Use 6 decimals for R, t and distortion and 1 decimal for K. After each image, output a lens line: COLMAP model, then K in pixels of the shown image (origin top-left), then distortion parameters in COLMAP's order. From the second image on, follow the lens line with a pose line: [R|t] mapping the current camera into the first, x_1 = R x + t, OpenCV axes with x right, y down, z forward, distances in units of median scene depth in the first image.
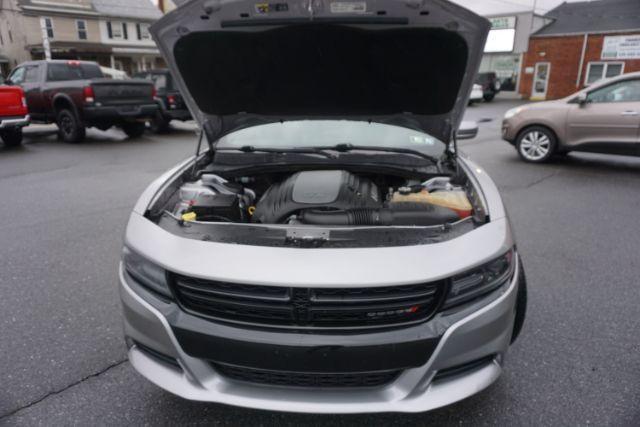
lens RADIAL K [[432.8, 0, 322.0], [0, 432.8, 214.0], [0, 0, 1]] dist [-0.035603, 0.034887]
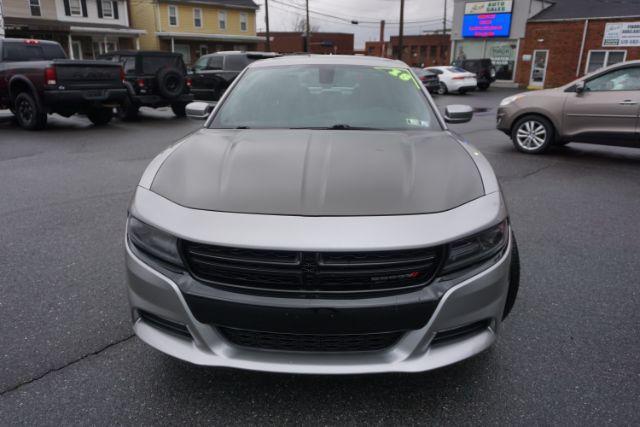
lens RADIAL K [[475.3, 0, 320.7], [0, 475.3, 213.5], [0, 0, 1]] dist [-0.015303, 0.015464]
pose [[0.999206, 0.000419, 0.039840, -0.035263], [-0.000429, 1.000000, 0.000236, 0.037676], [-0.039840, -0.000253, 0.999206, -0.088981]]
